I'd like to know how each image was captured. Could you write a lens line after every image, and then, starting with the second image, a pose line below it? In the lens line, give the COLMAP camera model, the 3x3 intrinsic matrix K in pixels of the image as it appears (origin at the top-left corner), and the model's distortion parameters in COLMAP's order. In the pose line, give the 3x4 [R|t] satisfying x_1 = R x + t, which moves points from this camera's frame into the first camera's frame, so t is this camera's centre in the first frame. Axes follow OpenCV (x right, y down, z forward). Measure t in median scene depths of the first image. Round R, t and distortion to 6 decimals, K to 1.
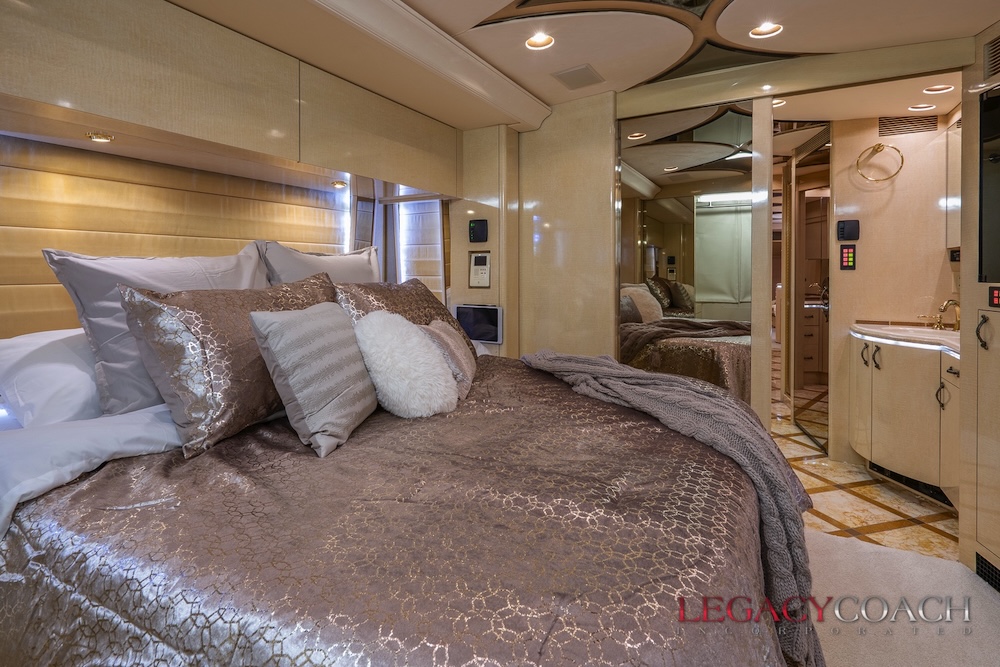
lens RADIAL K [[483.6, 0, 487.5], [0, 483.6, 279.1], [0, 0, 1]] dist [0.002291, 0.001173]
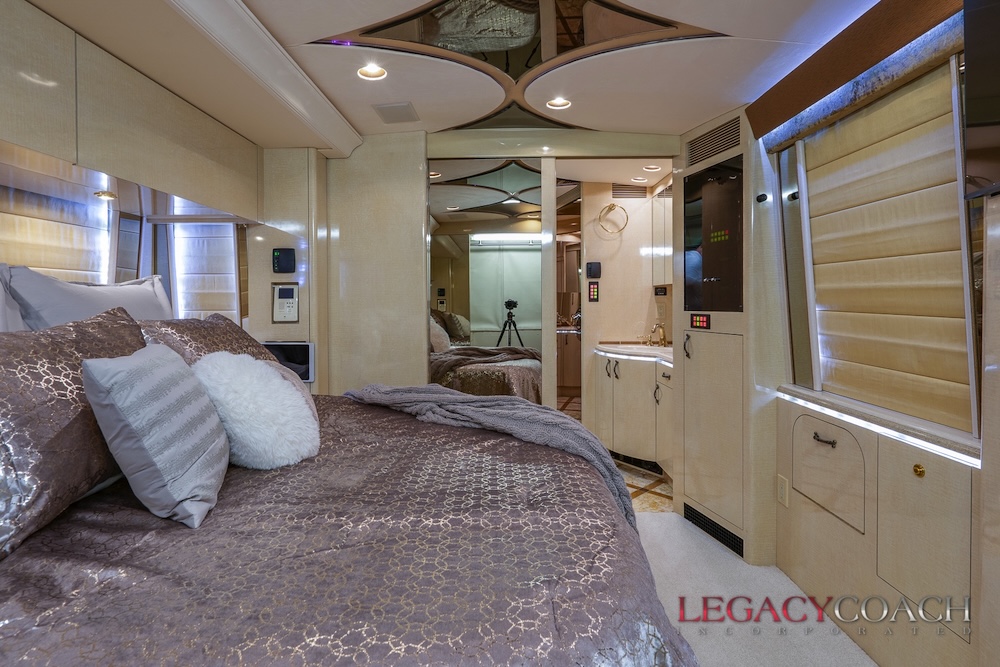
lens RADIAL K [[491.4, 0, 484.2], [0, 491.4, 311.0], [0, 0, 1]] dist [0.000737, 0.000927]
pose [[0.886294, -0.011426, 0.462982, -0.118149], [0.011504, 0.999930, 0.002656, -0.002155], [-0.462980, 0.002972, 0.886364, 0.003049]]
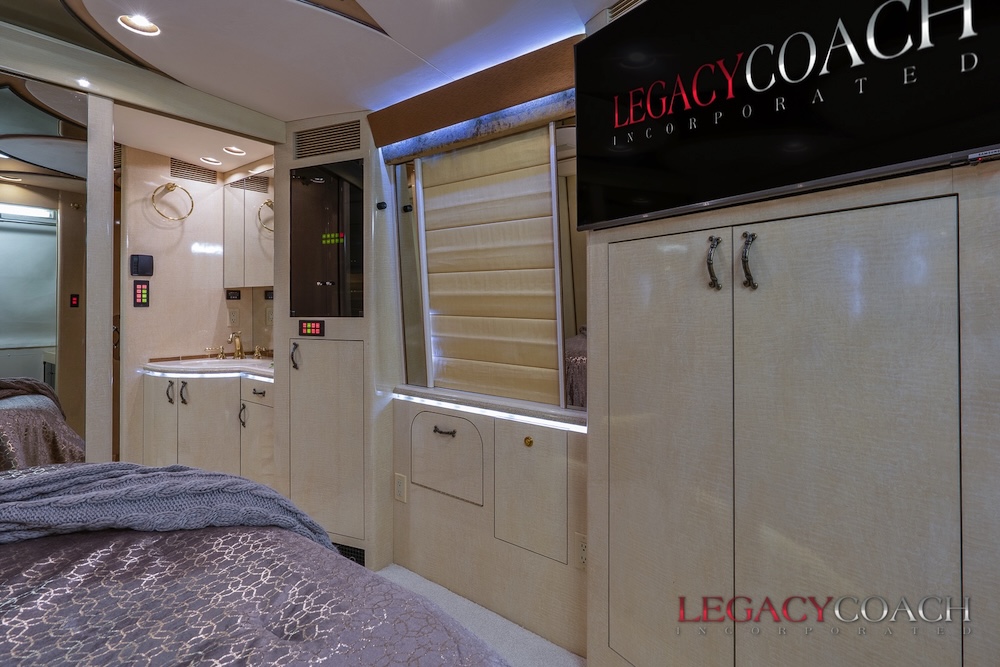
lens RADIAL K [[495.8, 0, 500.3], [0, 495.8, 300.3], [0, 0, 1]] dist [-0.001262, 0.000329]
pose [[0.155521, 0.010711, 0.987775, -0.130088], [0.019343, 0.999716, -0.013886, -0.005852], [-0.987643, 0.021266, 0.155269, 0.185721]]
